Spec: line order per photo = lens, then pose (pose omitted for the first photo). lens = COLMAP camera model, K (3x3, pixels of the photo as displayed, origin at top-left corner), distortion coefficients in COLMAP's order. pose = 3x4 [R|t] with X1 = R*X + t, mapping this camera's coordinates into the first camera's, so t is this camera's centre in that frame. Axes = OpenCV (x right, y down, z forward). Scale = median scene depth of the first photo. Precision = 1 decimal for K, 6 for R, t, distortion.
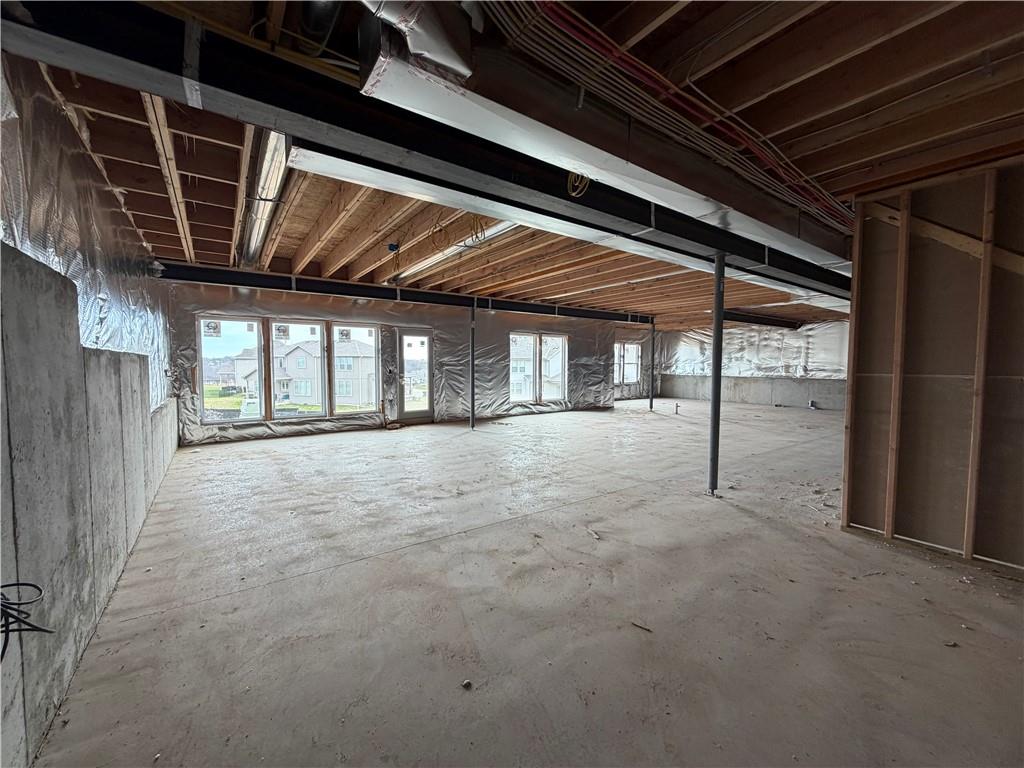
lens RADIAL K [[409.9, 0, 512.0], [0, 409.9, 384.0], [0, 0, 1]] dist [0.000496, 0.000149]
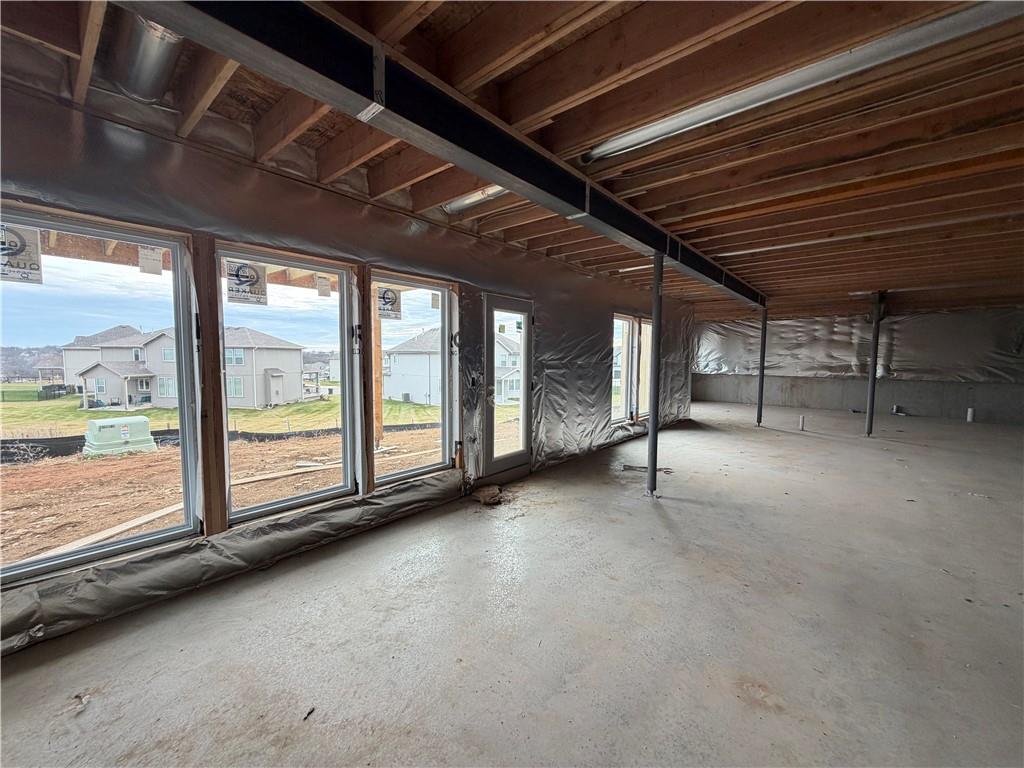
lens RADIAL K [[408.0, 0, 510.5], [0, 408.0, 384.8], [0, 0, 1]] dist [-0.000135, 0.000288]
pose [[0.971693, -0.011556, 0.235965, -0.316267], [0.006989, 0.999772, 0.020180, -0.031220], [-0.236144, -0.017960, 0.971552, 0.442229]]
